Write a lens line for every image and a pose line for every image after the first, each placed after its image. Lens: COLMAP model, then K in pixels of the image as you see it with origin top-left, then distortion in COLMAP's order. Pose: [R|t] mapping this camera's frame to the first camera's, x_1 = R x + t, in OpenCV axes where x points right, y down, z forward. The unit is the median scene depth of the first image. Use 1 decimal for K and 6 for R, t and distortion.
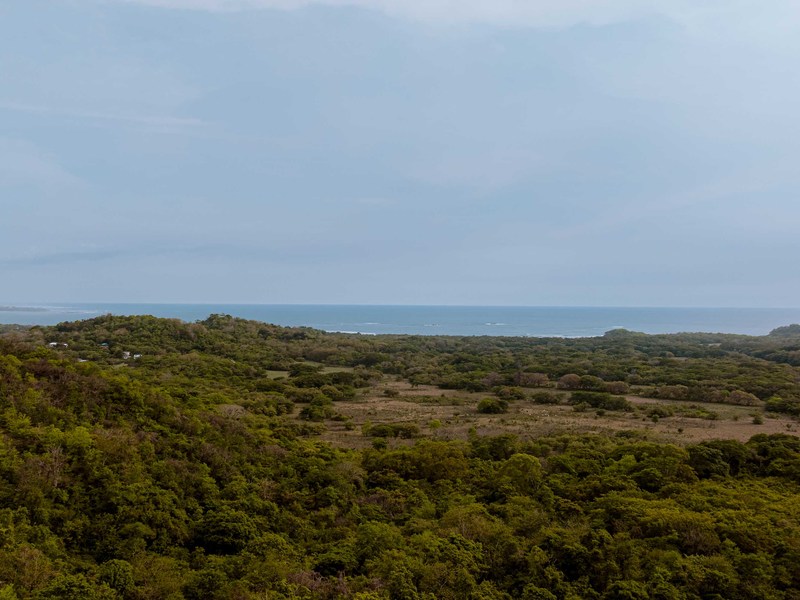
lens RADIAL K [[760.5, 0, 393.2], [0, 760.5, 305.9], [0, 0, 1]] dist [-0.018901, 0.000000]
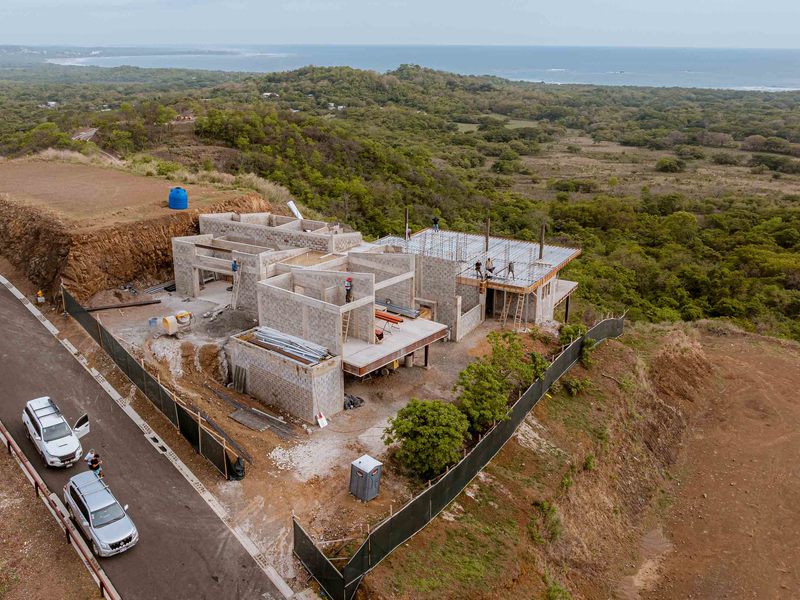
lens RADIAL K [[760.5, 0, 390.8], [0, 760.5, 280.9], [0, 0, 1]] dist [-0.018901, 0.000000]
pose [[0.972846, 0.067152, -0.221499, -0.005321], [0.001208, 0.955501, 0.294986, -0.031443], [0.231452, -0.287243, 0.929474, -0.146046]]
